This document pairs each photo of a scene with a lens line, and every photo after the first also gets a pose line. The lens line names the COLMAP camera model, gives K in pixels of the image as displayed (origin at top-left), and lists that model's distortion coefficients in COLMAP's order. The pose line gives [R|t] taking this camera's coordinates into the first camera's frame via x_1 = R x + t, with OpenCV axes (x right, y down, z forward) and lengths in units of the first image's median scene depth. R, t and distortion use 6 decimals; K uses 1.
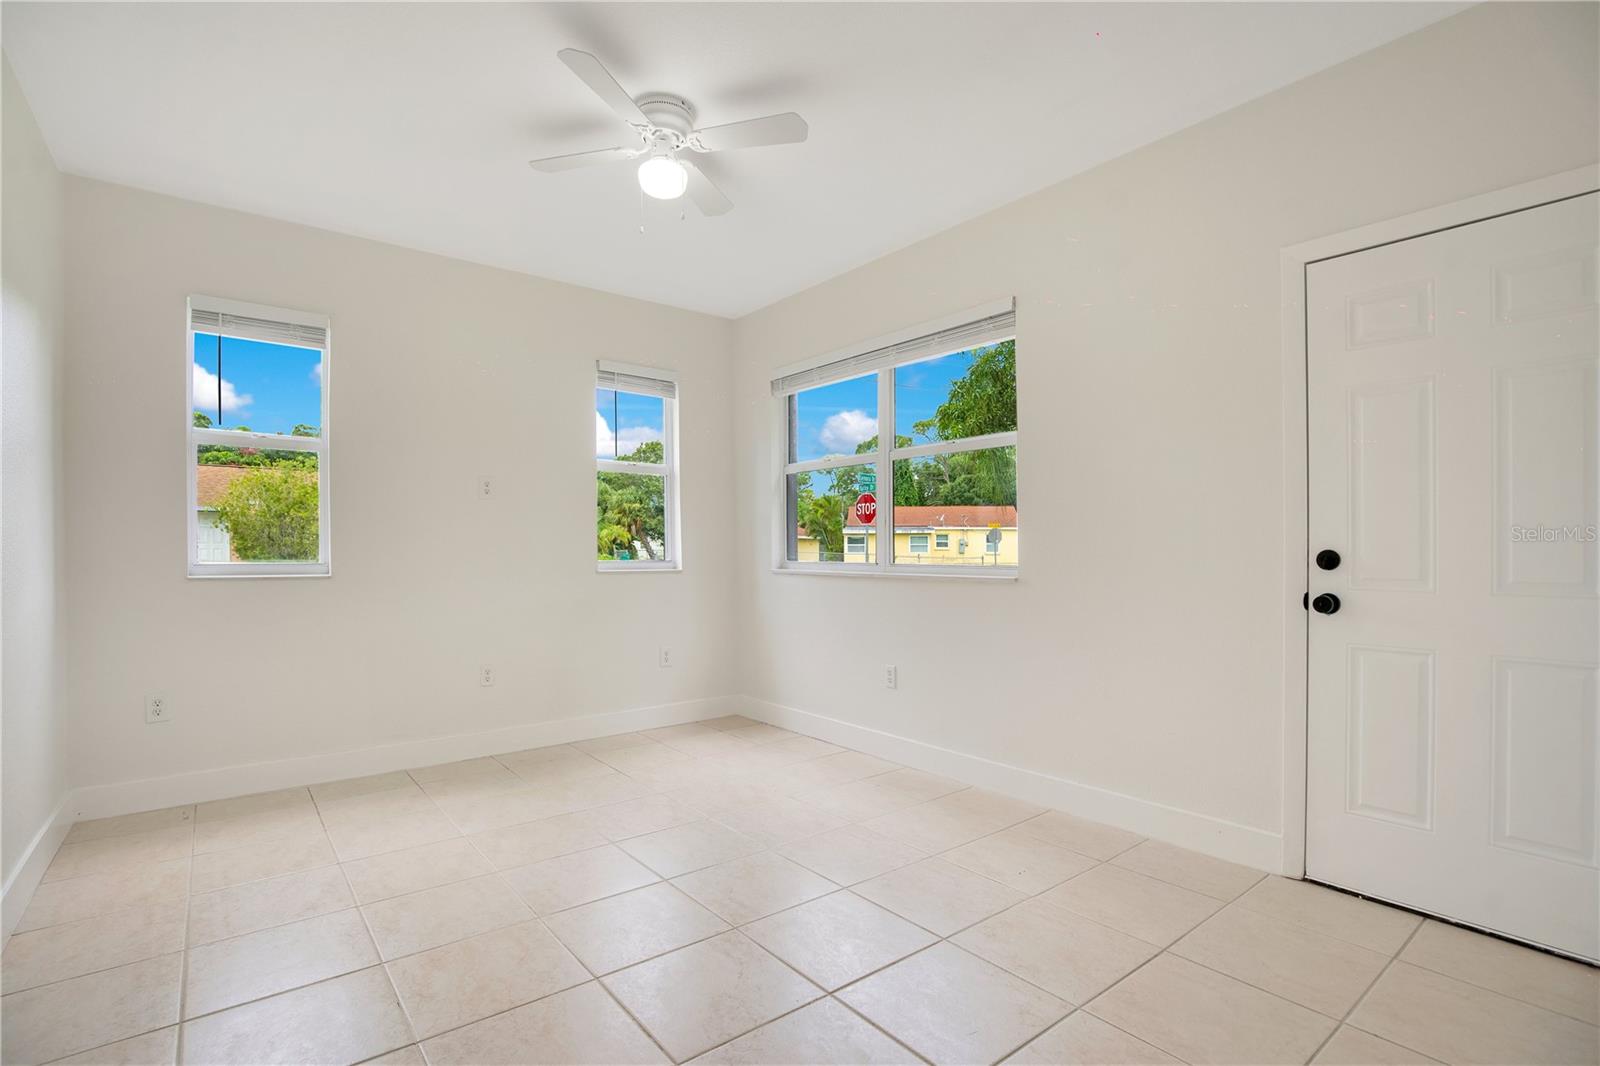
lens RADIAL K [[769.8, 0, 814.1], [0, 769.8, 541.8], [0, 0, 1]] dist [-0.002566, 0.000153]
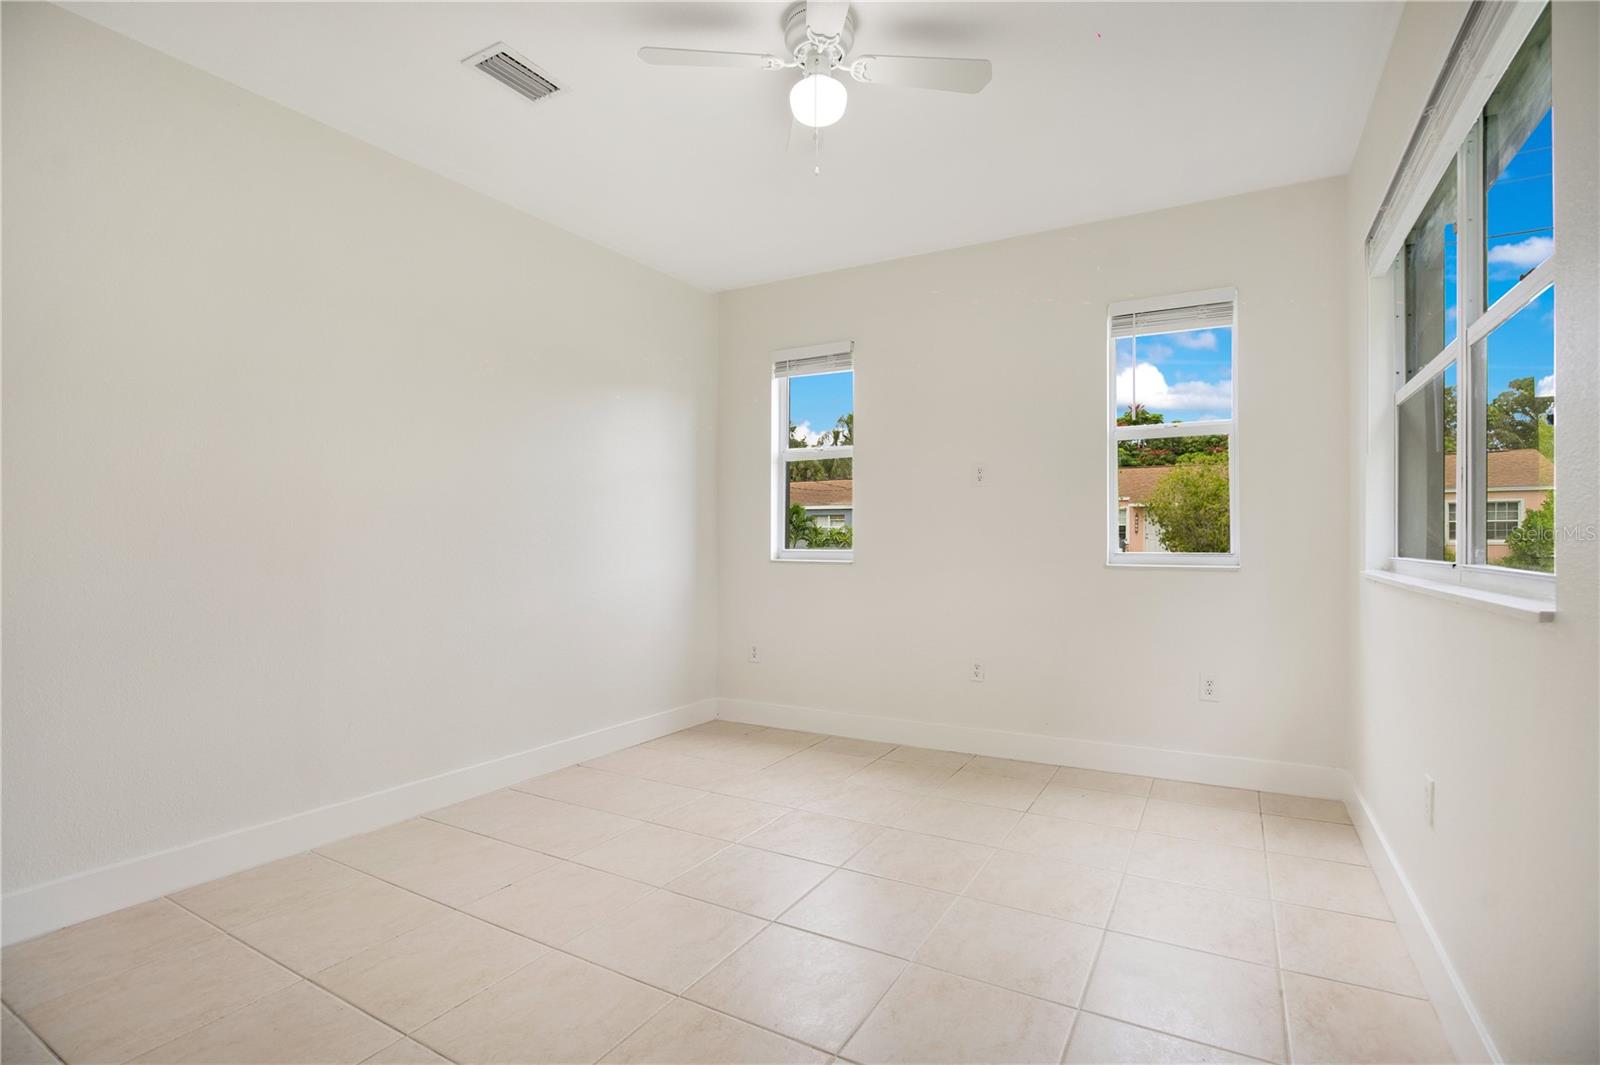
lens RADIAL K [[769.8, 0, 814.1], [0, 769.8, 541.3], [0, 0, 1]] dist [-0.002566, 0.000153]
pose [[0.377027, -0.000431, -0.926202, 0.094960], [0.011121, 0.999930, 0.004062, 0.001542], [0.926136, -0.011832, 0.377005, 0.110410]]
